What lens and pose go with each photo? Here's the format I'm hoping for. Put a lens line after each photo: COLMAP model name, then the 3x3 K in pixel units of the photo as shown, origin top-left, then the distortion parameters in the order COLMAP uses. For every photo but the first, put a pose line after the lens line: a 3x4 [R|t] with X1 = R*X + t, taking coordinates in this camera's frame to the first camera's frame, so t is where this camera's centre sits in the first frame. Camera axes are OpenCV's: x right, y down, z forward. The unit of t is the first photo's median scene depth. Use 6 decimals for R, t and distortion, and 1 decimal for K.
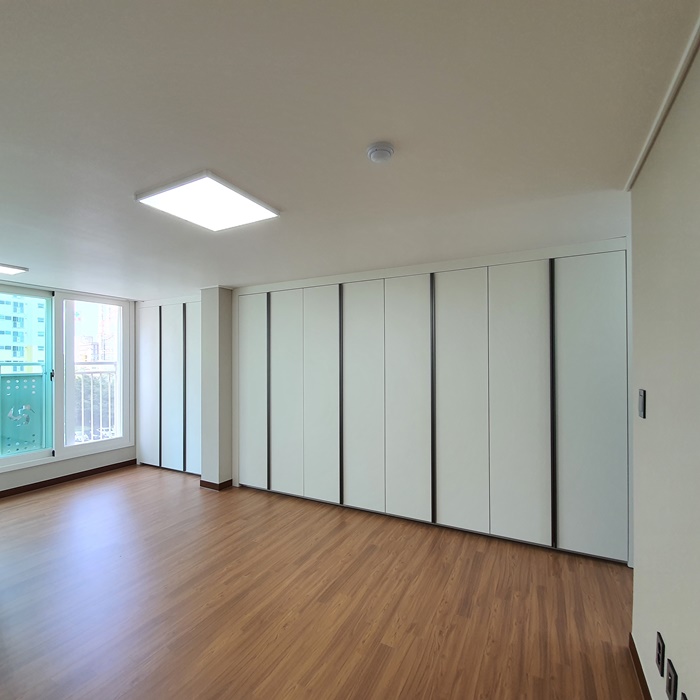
lens RADIAL K [[371.7, 0, 348.9], [0, 371.7, 350.7], [0, 0, 1]] dist [0.004109, -0.009507]
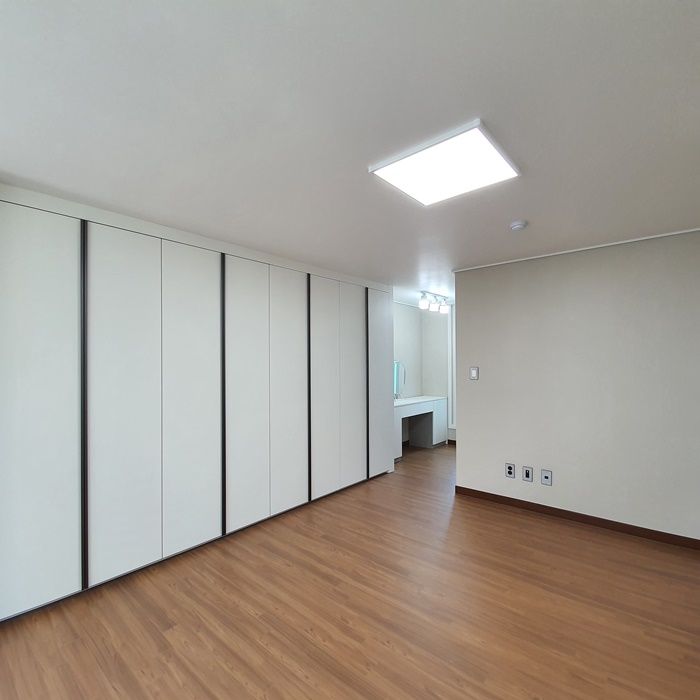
lens RADIAL K [[371.7, 0, 333.6], [0, 371.7, 356.3], [0, 0, 1]] dist [0.004109, -0.009507]
pose [[0.247205, 0.015540, 0.968839, -0.866958], [-0.023025, 0.999683, -0.010160, 0.047801], [-0.968690, -0.019796, 0.247485, 0.704305]]
